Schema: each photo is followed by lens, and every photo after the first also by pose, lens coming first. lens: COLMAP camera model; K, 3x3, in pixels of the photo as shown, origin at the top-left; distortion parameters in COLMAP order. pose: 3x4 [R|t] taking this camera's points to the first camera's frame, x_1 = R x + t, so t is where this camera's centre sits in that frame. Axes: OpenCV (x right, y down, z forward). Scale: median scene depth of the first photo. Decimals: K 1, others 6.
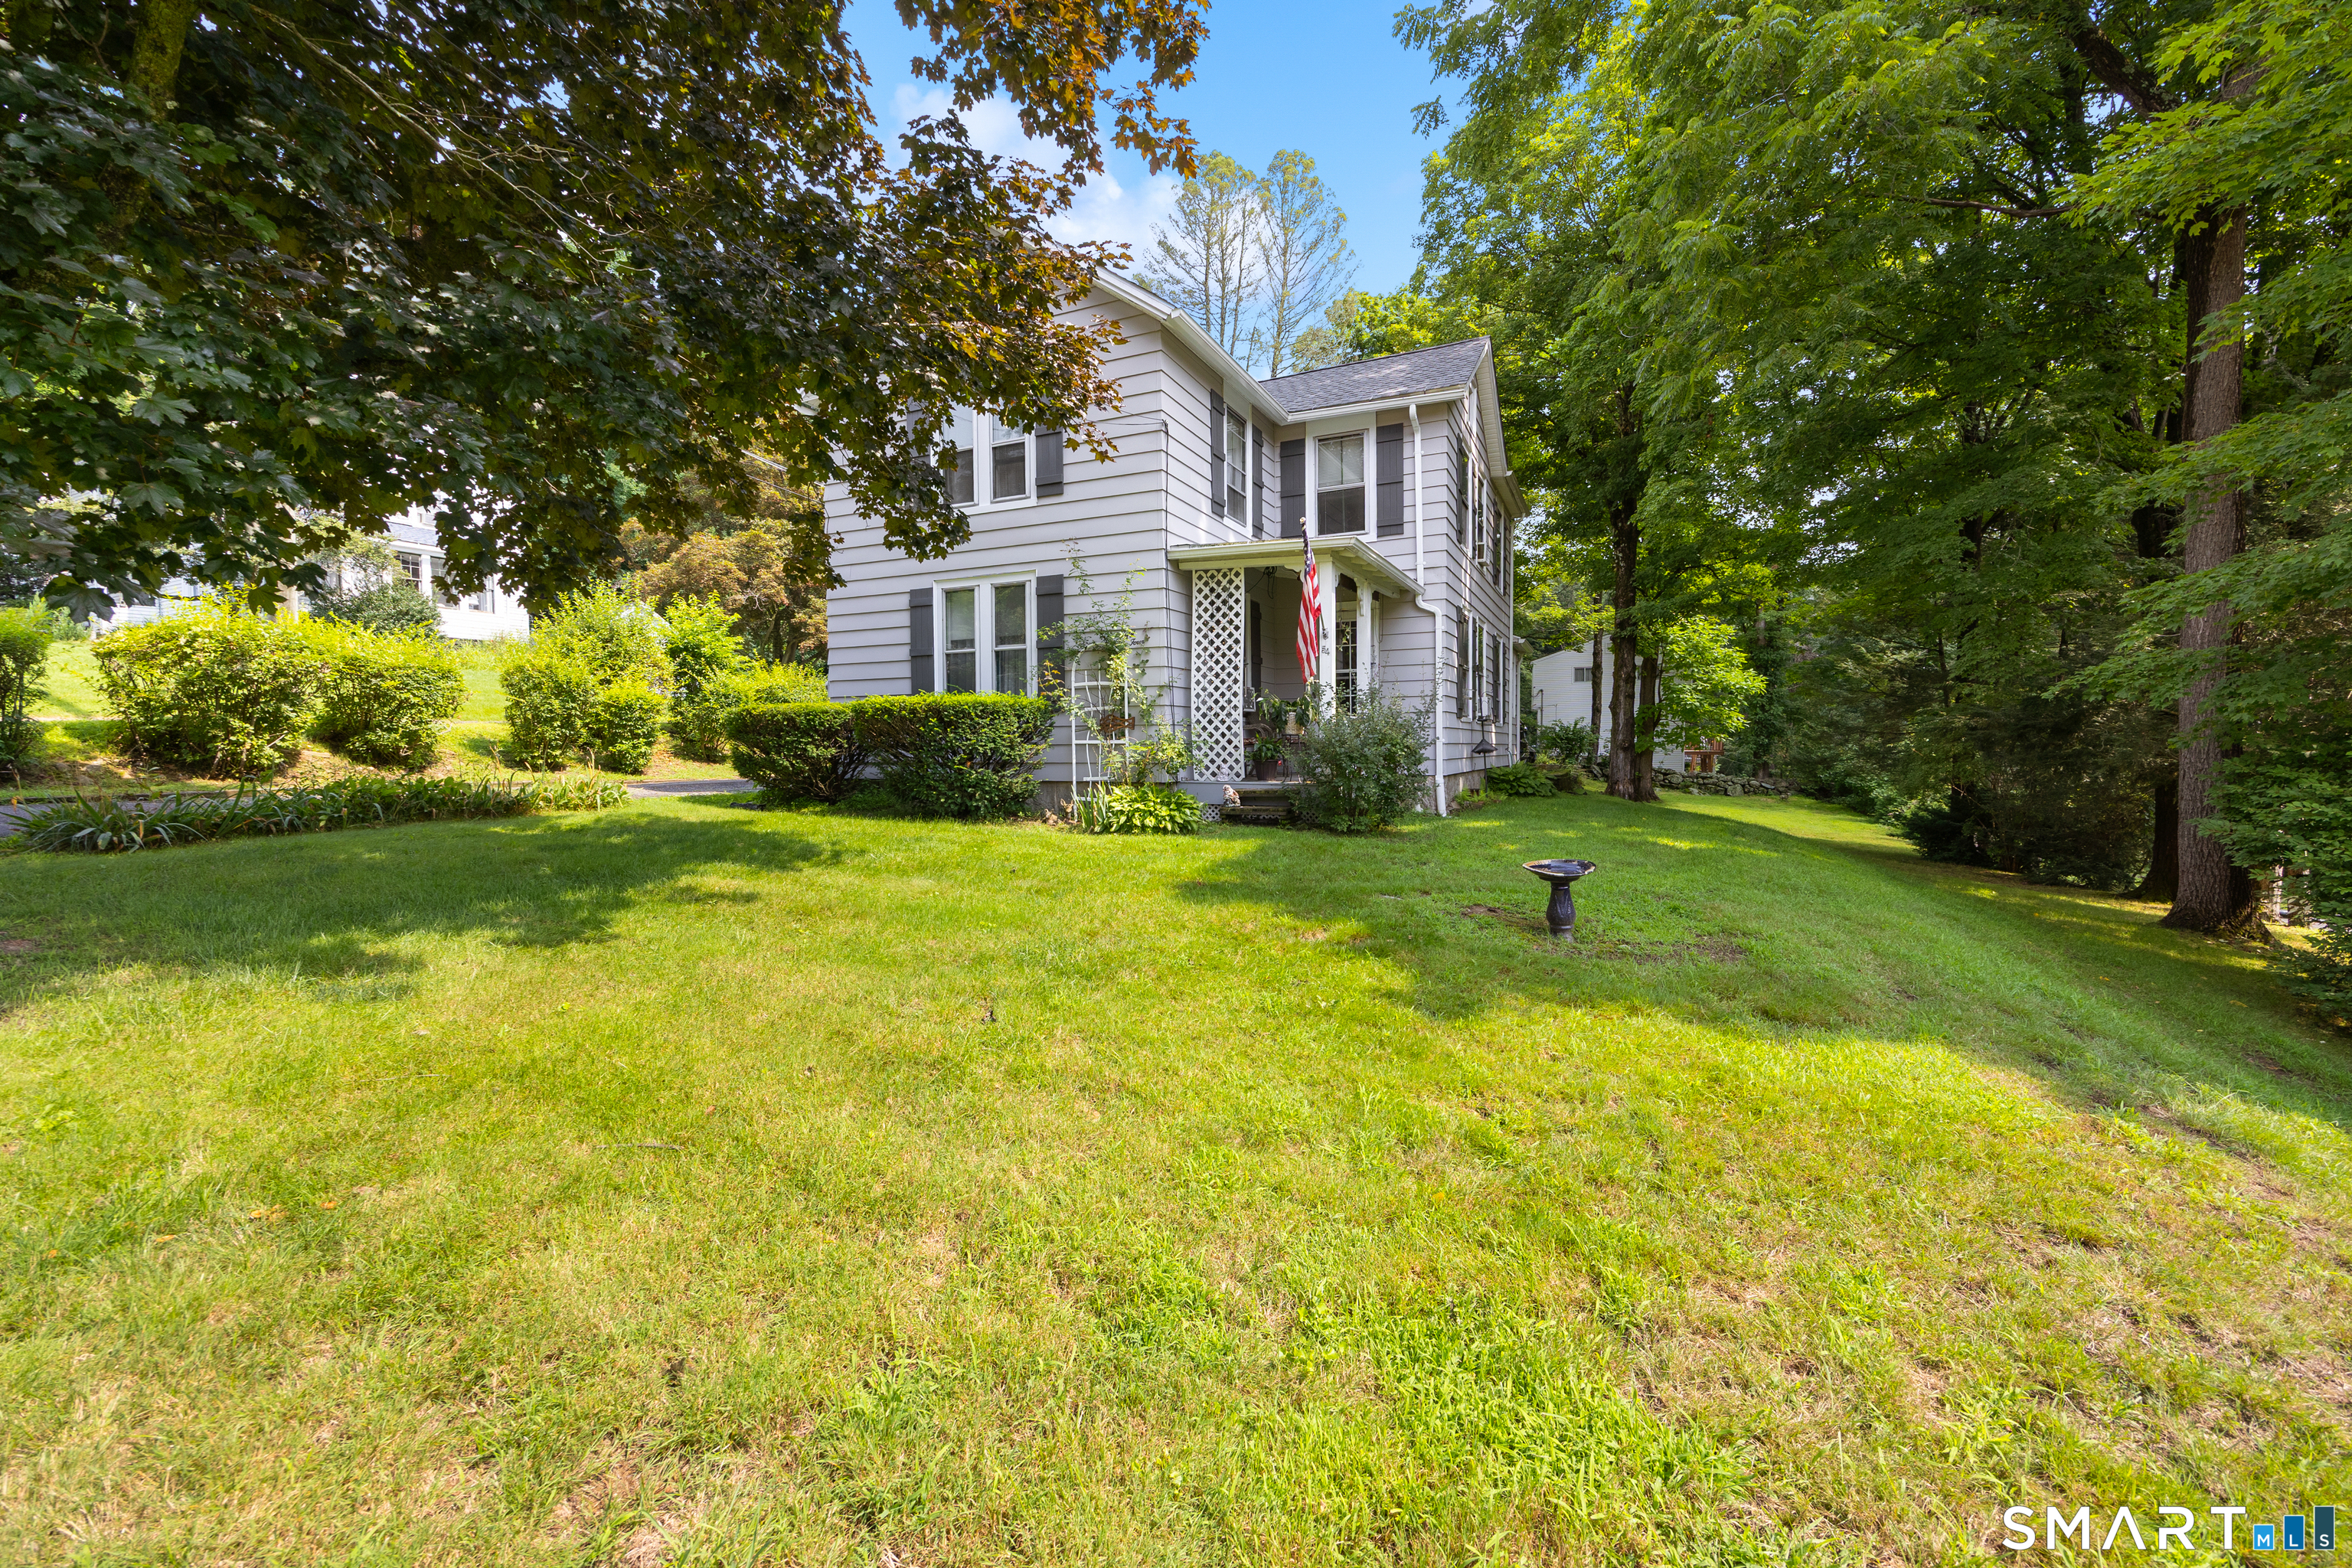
lens RADIAL K [[1004.2, 0, 1176.0], [0, 1004.2, 784.0], [0, 0, 1]] dist [-0.000885, 0.000180]
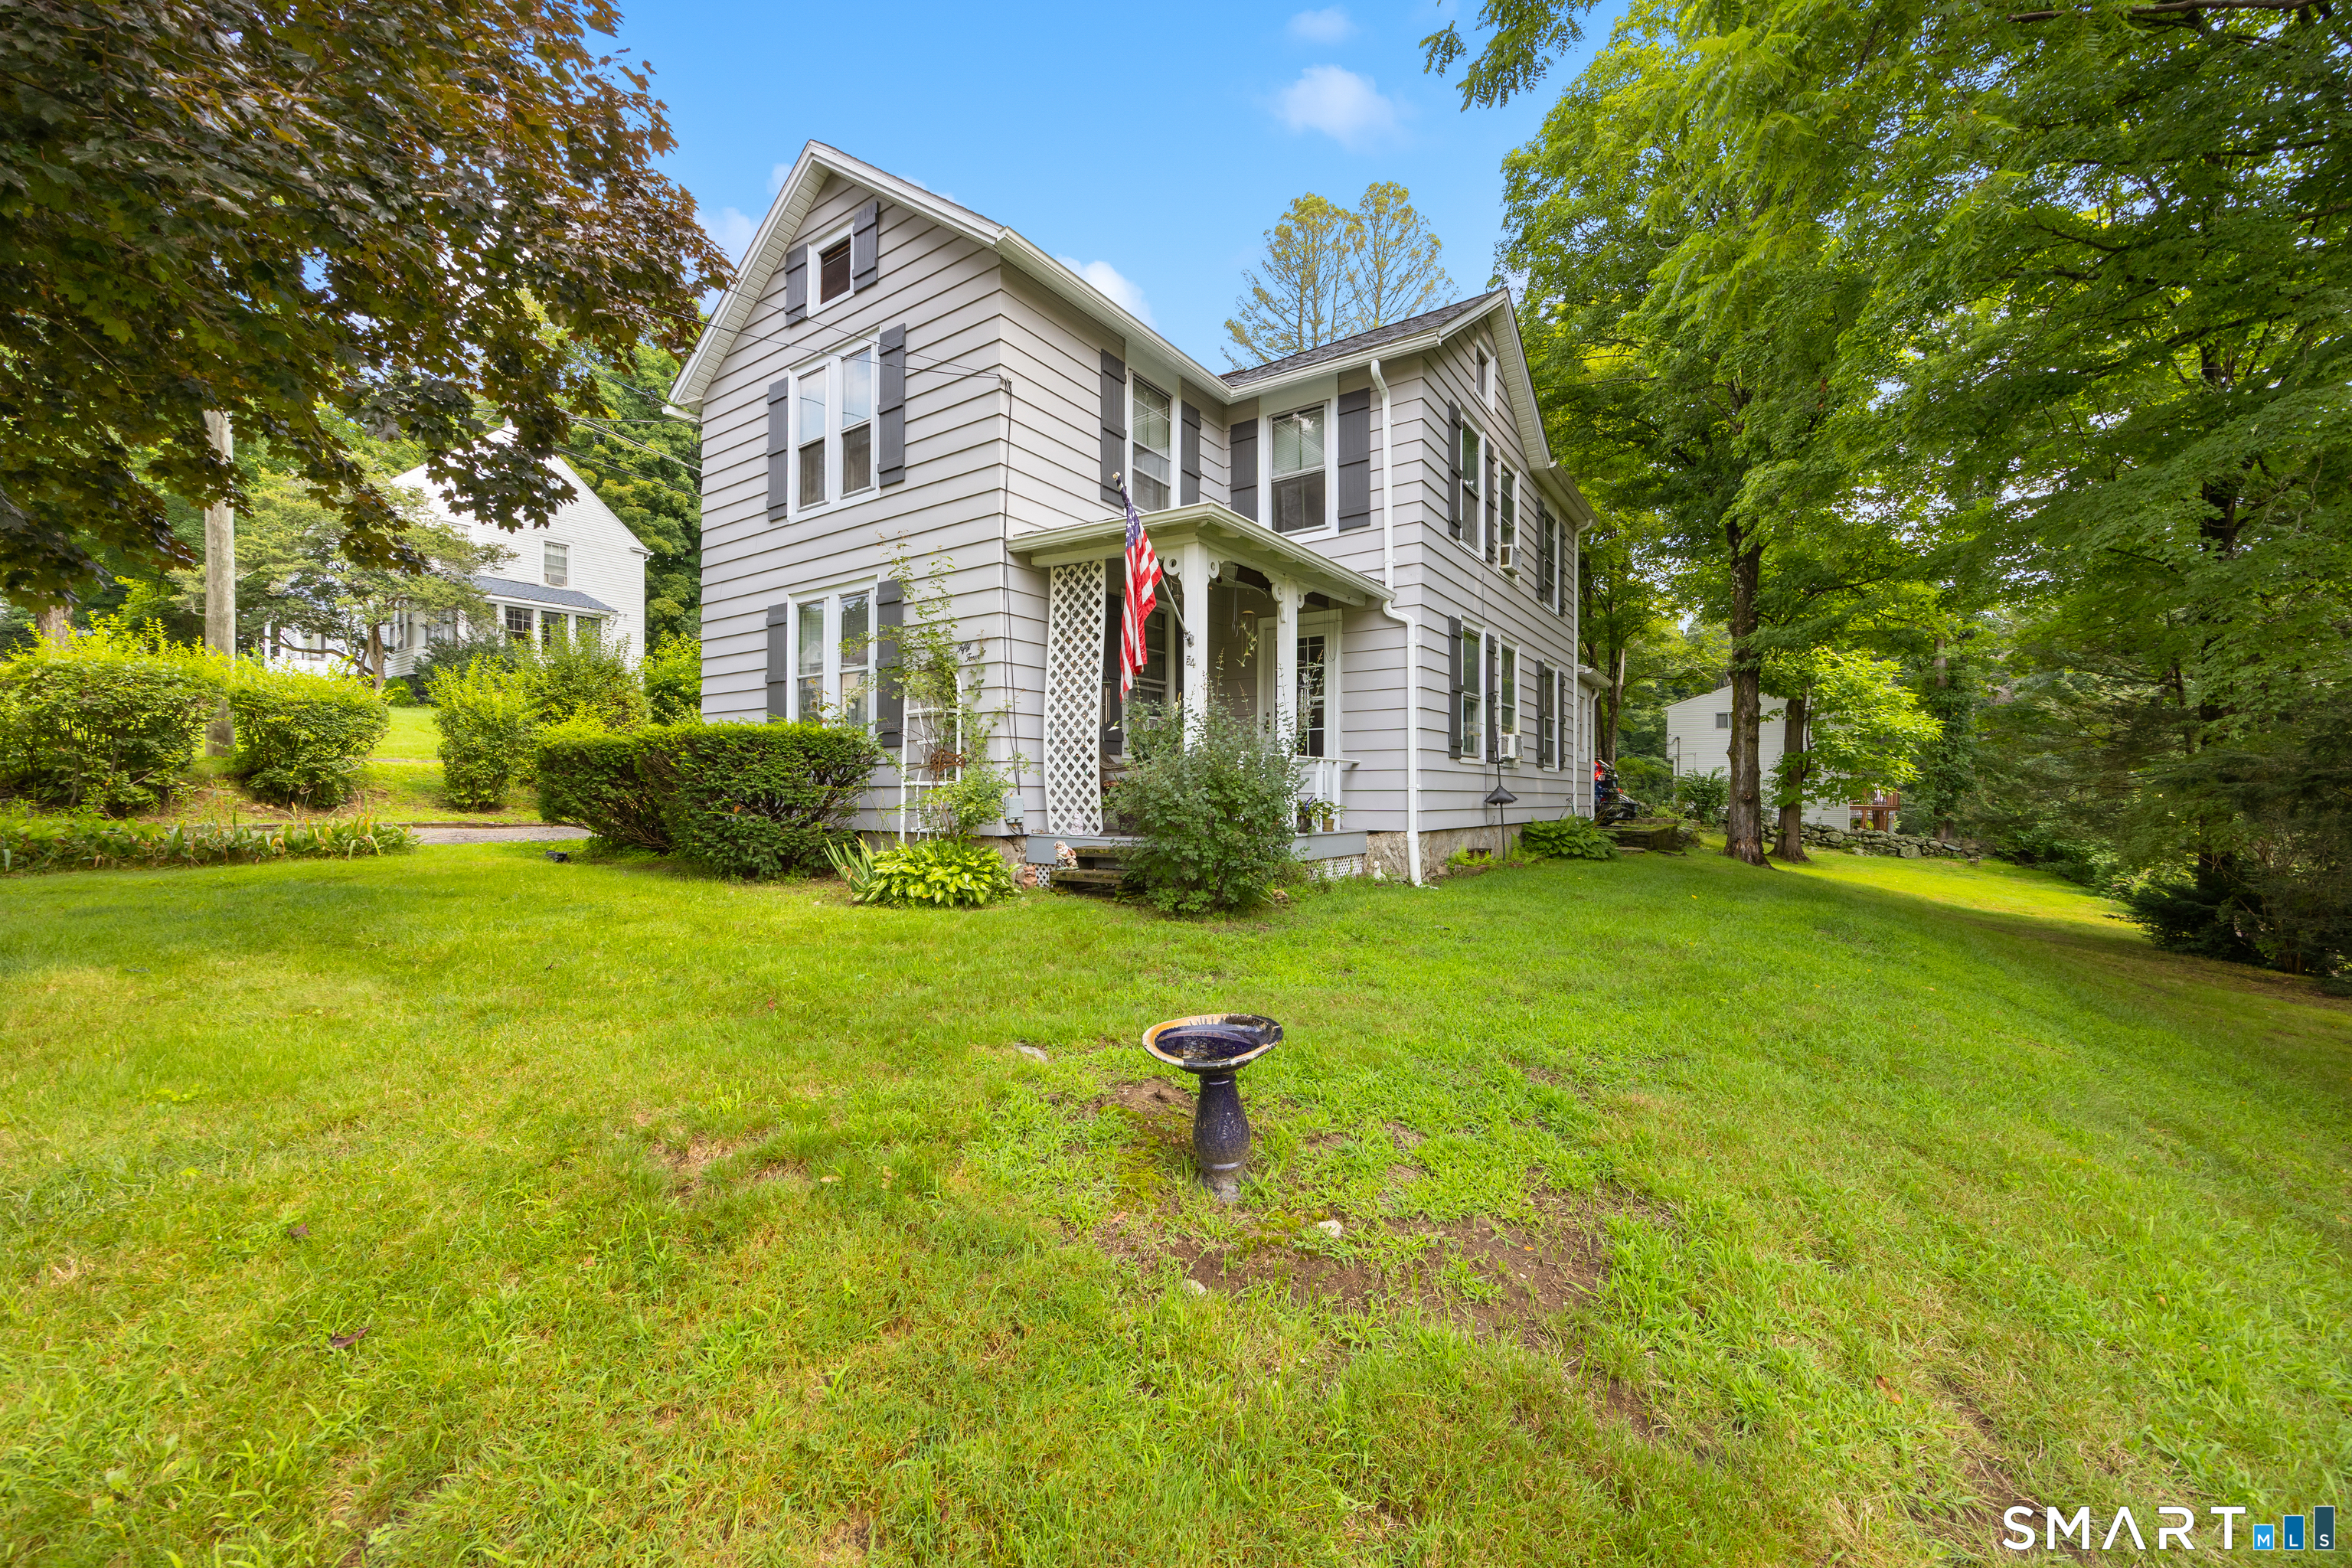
lens RADIAL K [[943.1, 0, 1176.0], [0, 943.1, 784.0], [0, 0, 1]] dist [-0.000370, 0.000213]
pose [[0.985348, 0.008325, -0.170351, 0.207015], [-0.016680, 0.998724, -0.047671, -0.007823], [0.169736, 0.049814, 0.984230, 0.256619]]
